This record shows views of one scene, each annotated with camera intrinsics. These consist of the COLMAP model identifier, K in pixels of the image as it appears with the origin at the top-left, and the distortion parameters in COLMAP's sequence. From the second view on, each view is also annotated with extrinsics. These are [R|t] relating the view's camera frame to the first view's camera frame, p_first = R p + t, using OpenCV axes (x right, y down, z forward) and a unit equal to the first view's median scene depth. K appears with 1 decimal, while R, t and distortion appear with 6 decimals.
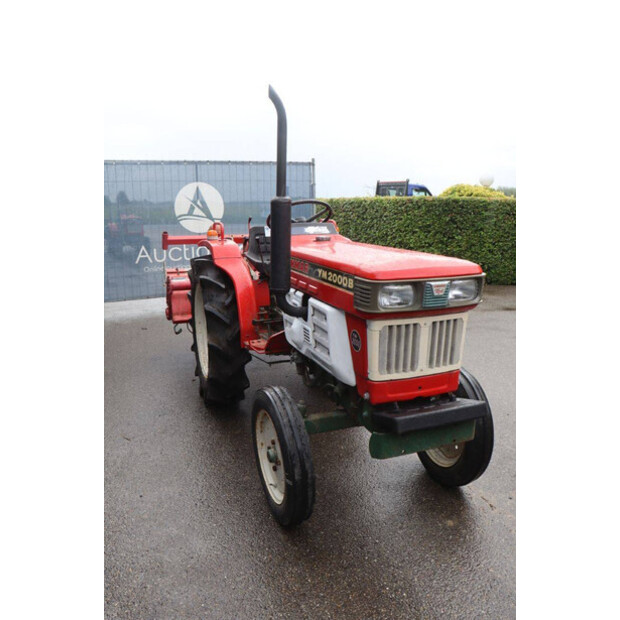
lens RADIAL K [[504.1, 0, 310.0], [0, 504.1, 310.0], [0, 0, 1]] dist [-0.140360, -0.078896]
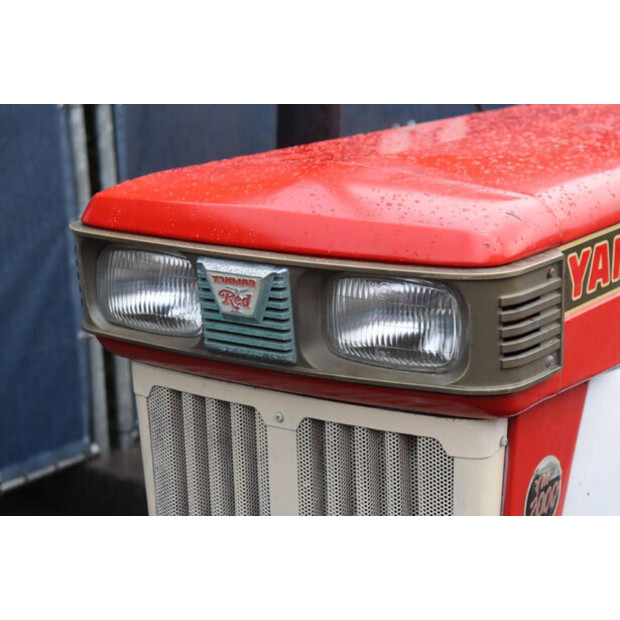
lens RADIAL K [[1411.0, 0, 310.0], [0, 1411.0, 310.0], [0, 0, 1]] dist [0.399023, 0.087592]
pose [[0.597851, 0.185322, -0.779891, 0.791651], [-0.169443, 0.980141, 0.103014, -0.106095], [0.783495, 0.070560, 0.617380, 0.518097]]
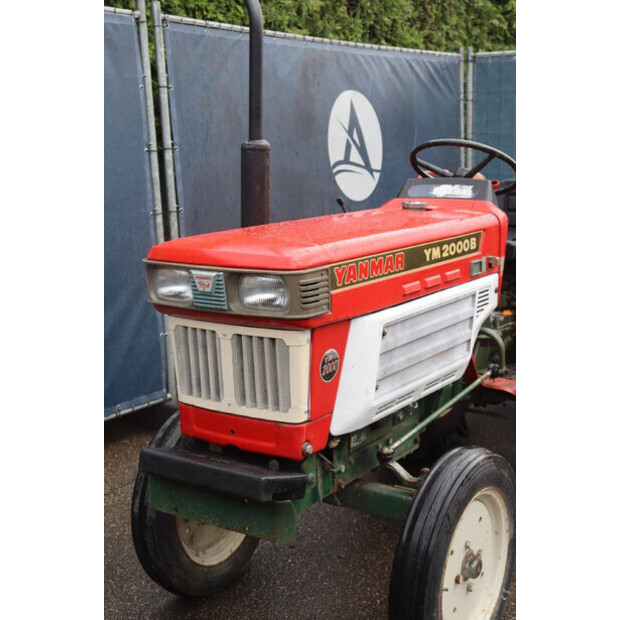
lens RADIAL K [[948.9, 0, 304.1], [0, 948.9, 312.3], [0, 0, 1]] dist [0.107098, 0.086717]
pose [[0.579312, 0.151453, -0.800912, 1.265448], [-0.160207, 0.984577, 0.070304, -0.104790], [0.799207, 0.087584, 0.594641, 0.308065]]
